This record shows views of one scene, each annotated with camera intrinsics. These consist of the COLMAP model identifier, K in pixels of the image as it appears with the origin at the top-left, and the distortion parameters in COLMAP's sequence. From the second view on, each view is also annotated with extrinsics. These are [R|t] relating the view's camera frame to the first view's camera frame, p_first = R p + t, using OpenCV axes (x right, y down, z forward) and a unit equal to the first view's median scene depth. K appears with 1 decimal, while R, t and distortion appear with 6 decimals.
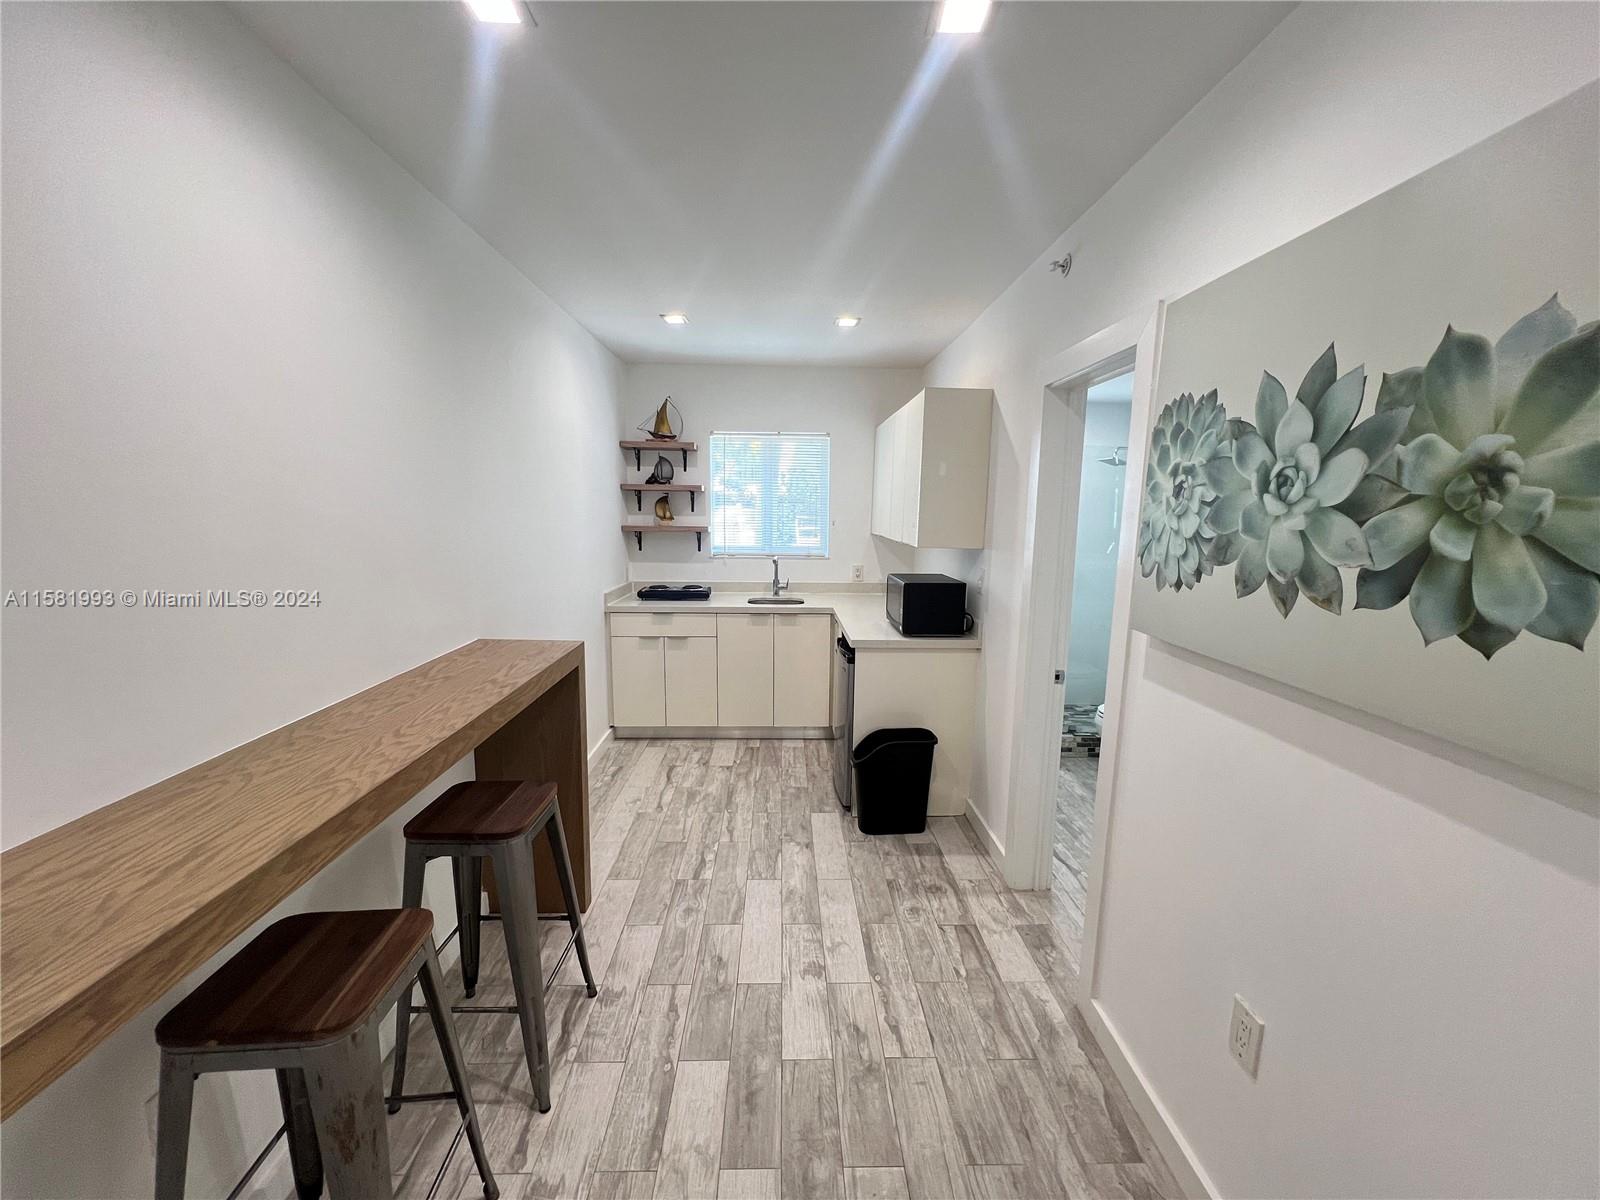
lens RADIAL K [[637.6, 0, 804.1], [0, 637.6, 604.4], [0, 0, 1]] dist [-0.007400, 0.000447]
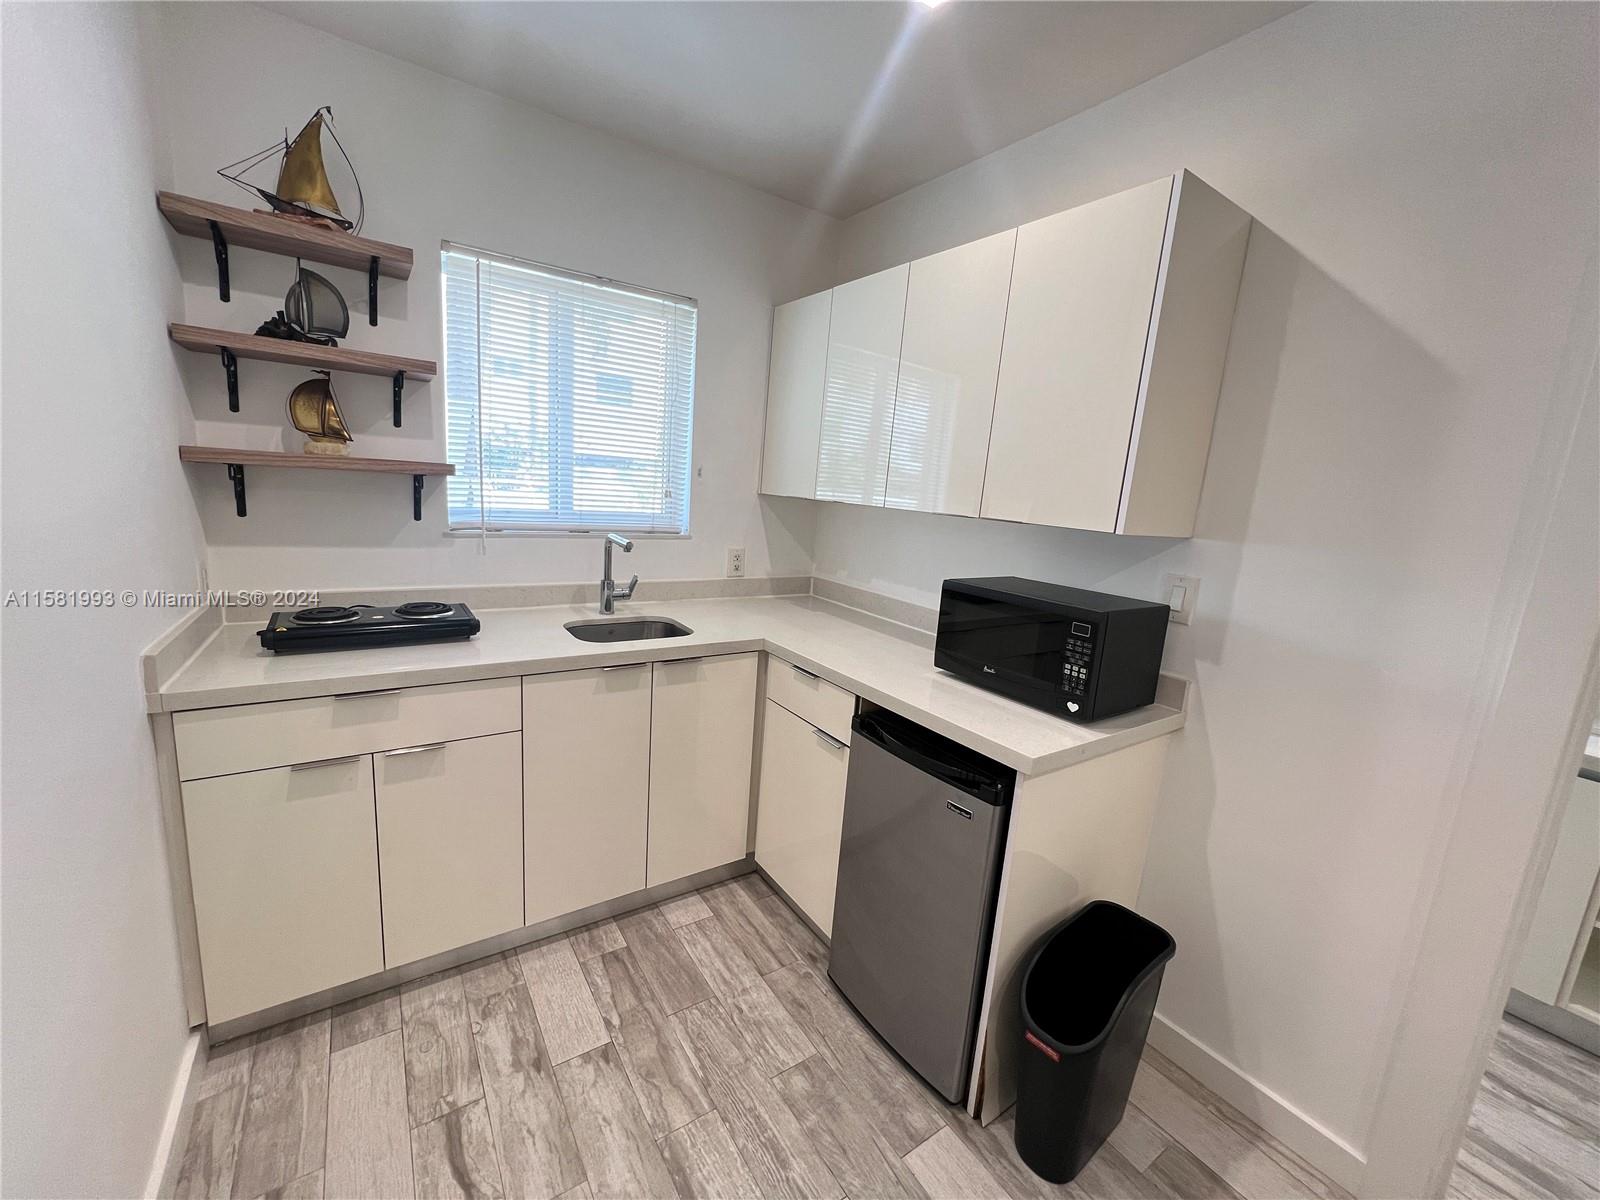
lens RADIAL K [[637.6, 0, 799.6], [0, 637.6, 598.5], [0, 0, 1]] dist [-0.007400, 0.000447]
pose [[0.842812, -0.050641, 0.535820, -0.190129], [0.018381, 0.997691, 0.065380, -0.056236], [-0.537893, -0.045254, 0.841797, 0.519201]]
